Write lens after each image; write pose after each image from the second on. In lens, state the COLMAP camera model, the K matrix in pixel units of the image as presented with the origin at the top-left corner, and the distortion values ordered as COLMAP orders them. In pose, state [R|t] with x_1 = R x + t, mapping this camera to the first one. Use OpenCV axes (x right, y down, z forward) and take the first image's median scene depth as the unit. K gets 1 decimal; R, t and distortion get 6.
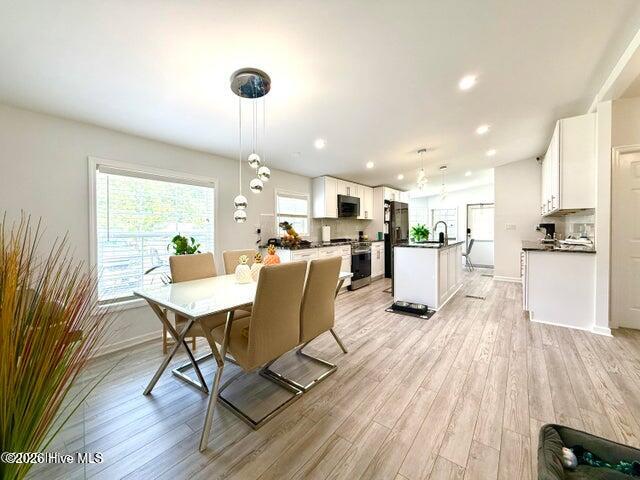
lens RADIAL K [[255.5, 0, 322.0], [0, 255.5, 230.8], [0, 0, 1]] dist [0.001540, 0.000349]
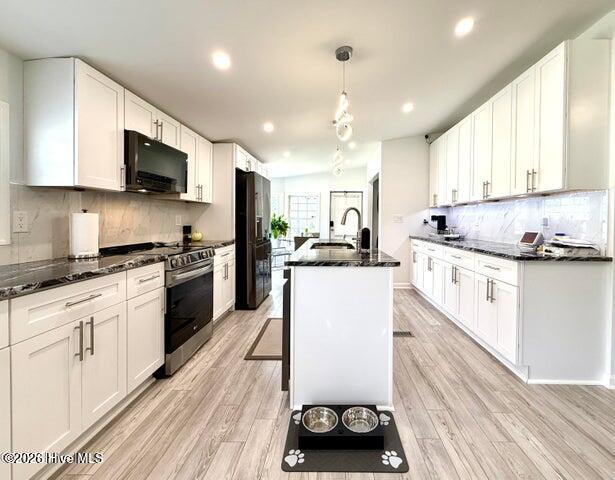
lens RADIAL K [[281.5, 0, 327.1], [0, 281.5, 223.0], [0, 0, 1]] dist [0.002938, -0.001171]
pose [[0.802790, 0.000894, 0.596261, 0.056266], [0.000032, 0.999999, -0.001542, -0.003387], [-0.596262, 0.001257, 0.802789, 0.511591]]
